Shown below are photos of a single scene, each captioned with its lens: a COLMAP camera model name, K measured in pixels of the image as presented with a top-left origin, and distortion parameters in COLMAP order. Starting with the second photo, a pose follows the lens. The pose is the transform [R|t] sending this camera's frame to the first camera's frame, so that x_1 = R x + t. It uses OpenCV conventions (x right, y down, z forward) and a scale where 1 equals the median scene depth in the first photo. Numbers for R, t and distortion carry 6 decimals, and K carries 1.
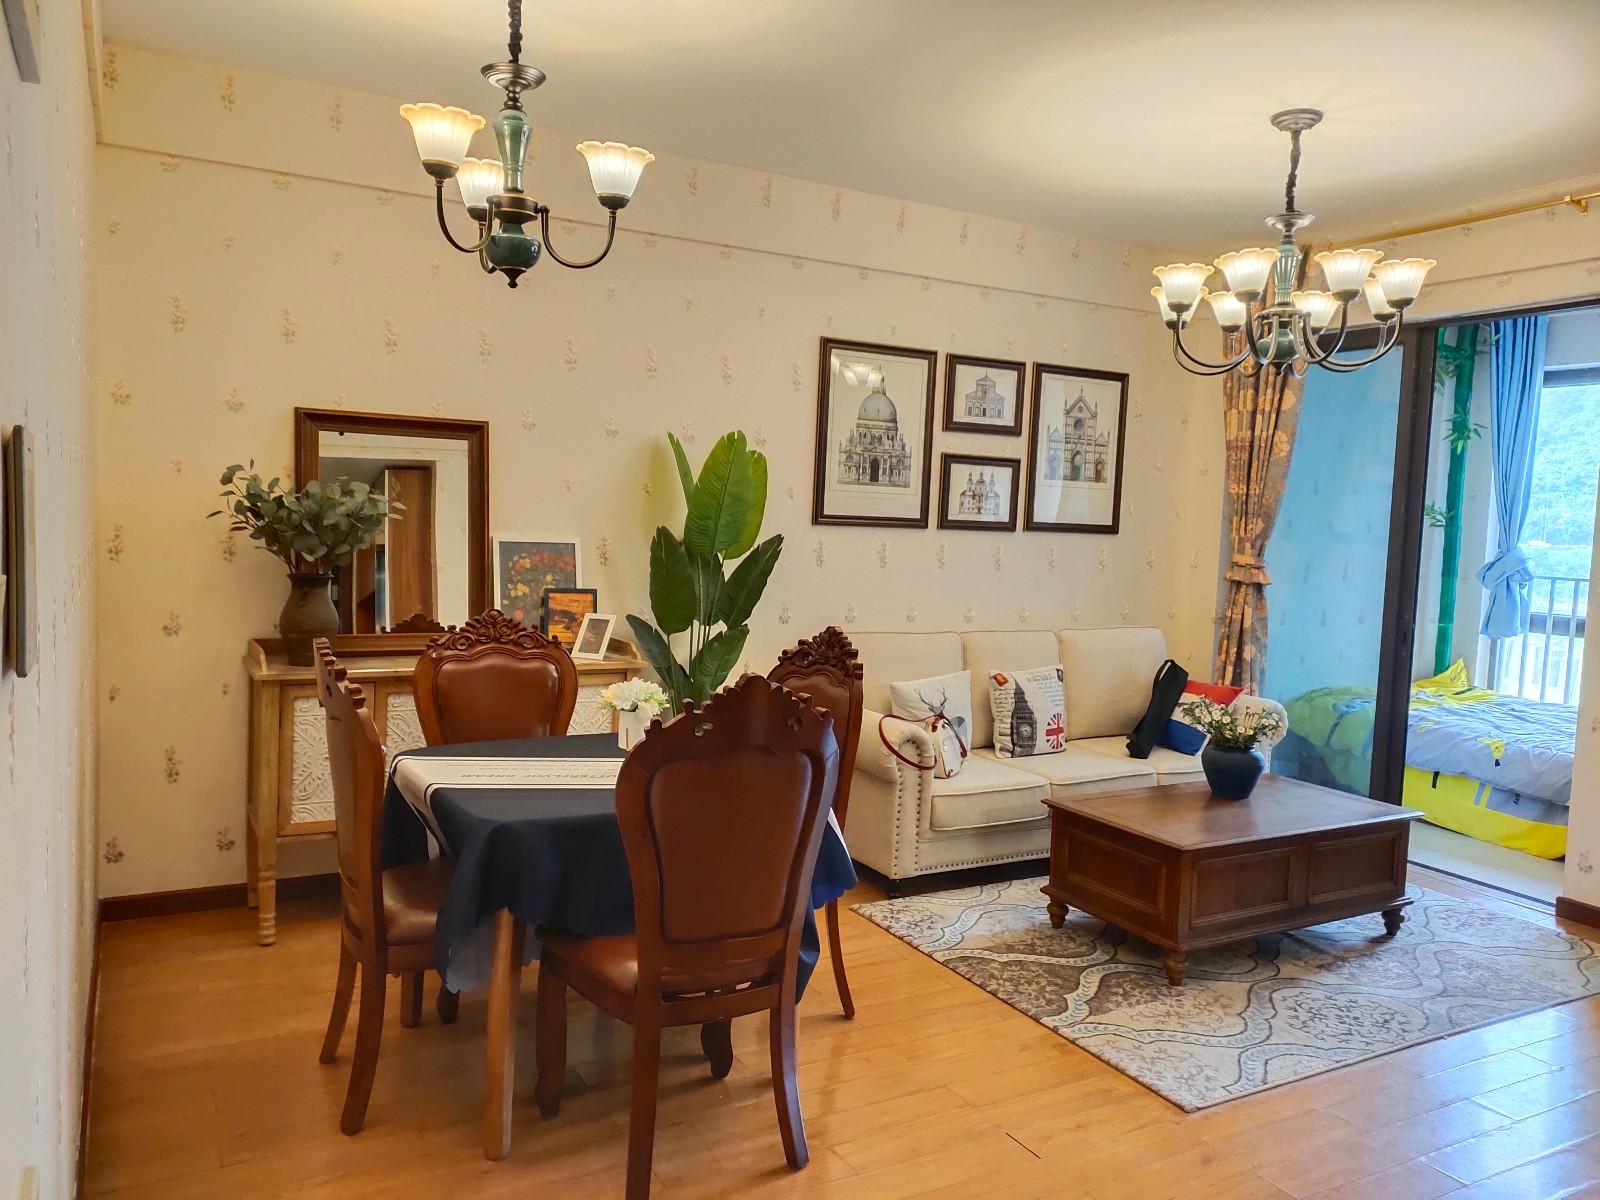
lens RADIAL K [[1180.0, 0, 817.4], [0, 1180.0, 594.8], [0, 0, 1]] dist [0.035392, -0.013581]
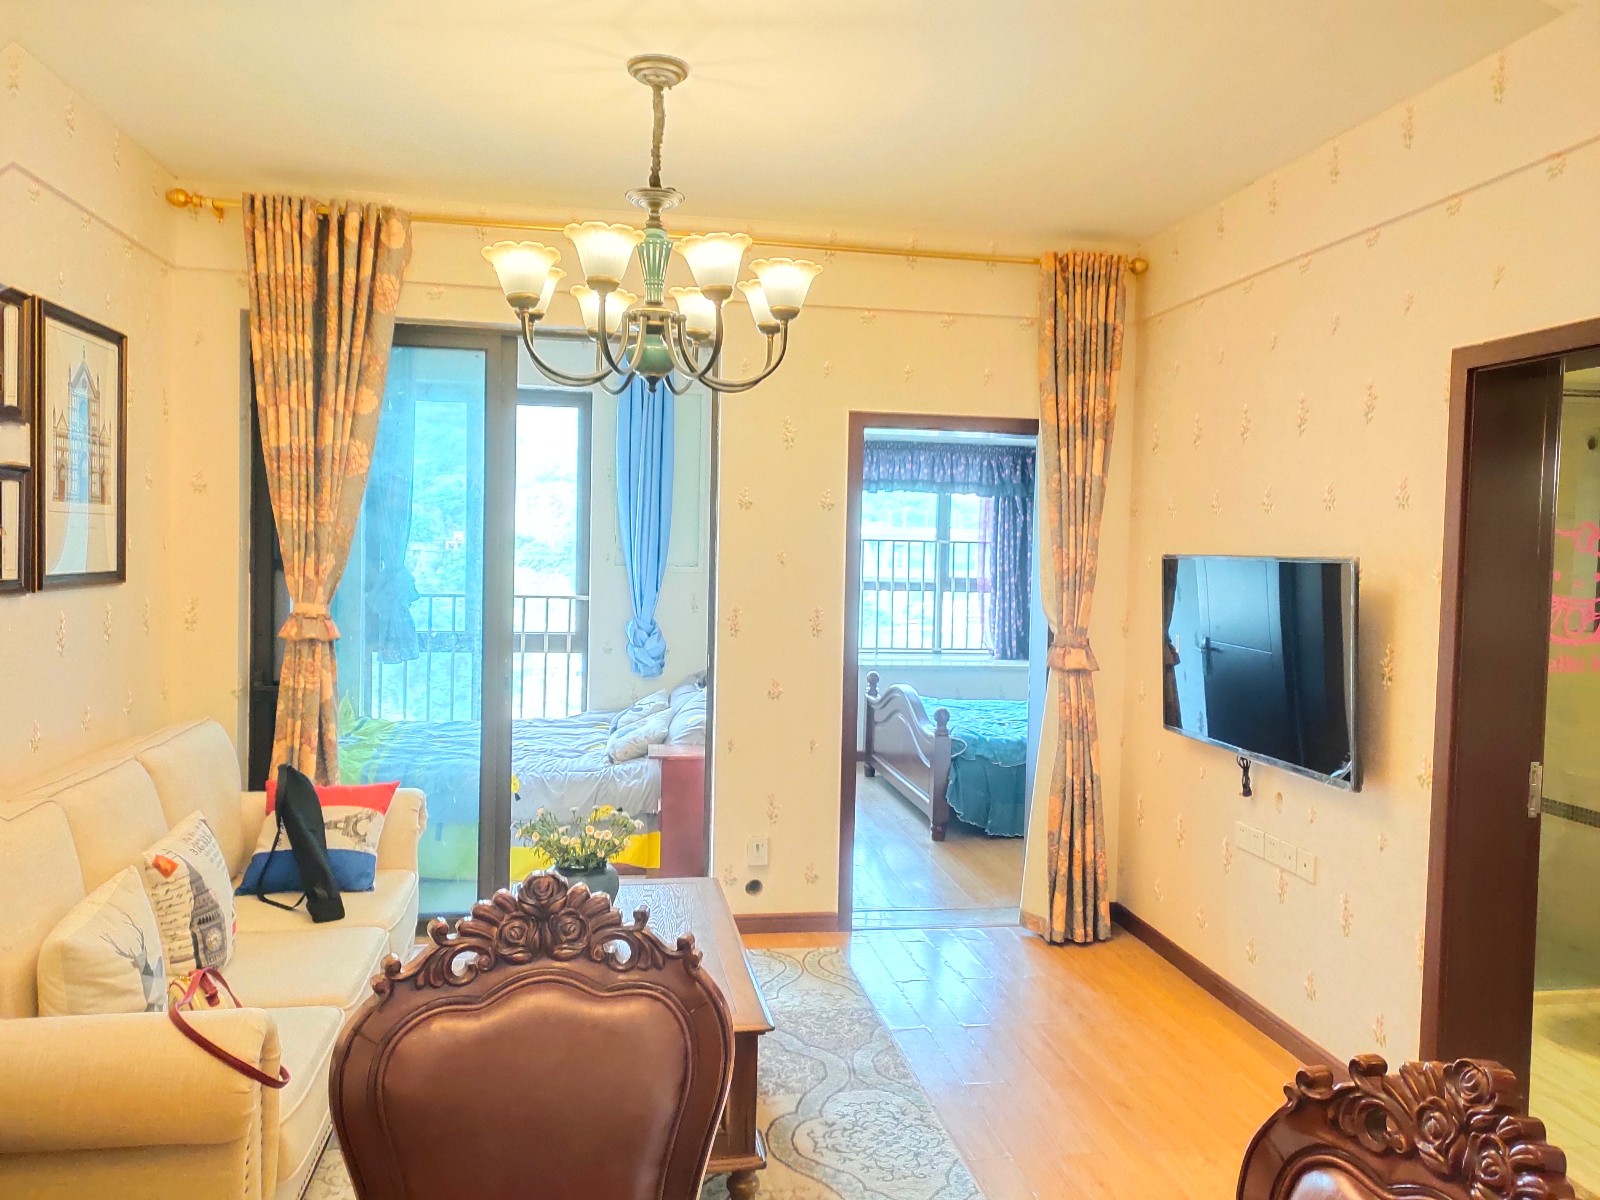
lens RADIAL K [[1180.0, 0, 801.8], [0, 1180.0, 588.3], [0, 0, 1]] dist [0.035392, -0.013581]
pose [[0.345189, -0.069957, 0.935922, -0.223375], [0.059431, 0.996846, 0.052591, -0.061178], [-0.936650, 0.037469, 0.348258, 0.433440]]
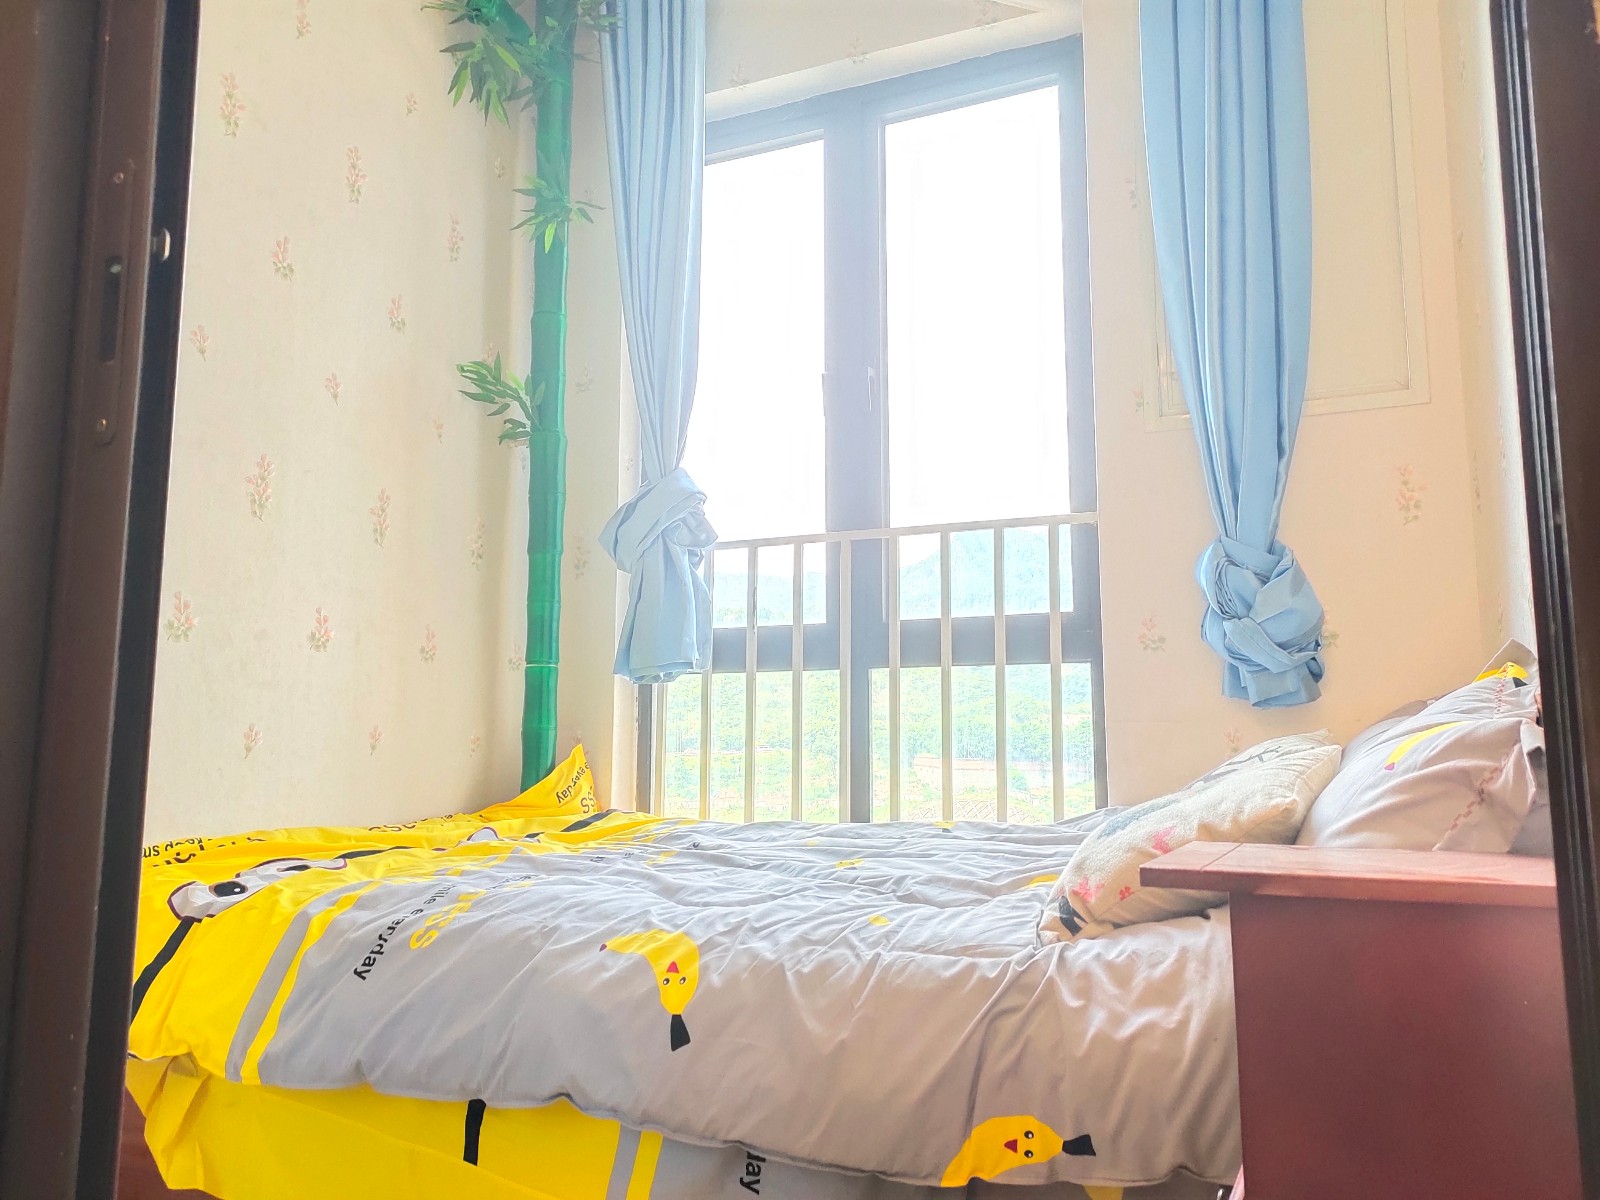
lens RADIAL K [[1180.0, 0, 799.8], [0, 1180.0, 602.2], [0, 0, 1]] dist [0.035392, -0.013581]
pose [[0.796903, 0.036106, 0.603027, 0.425882], [0.073672, 0.984953, -0.156331, 0.090591], [-0.599598, 0.169007, 0.782252, 0.754552]]
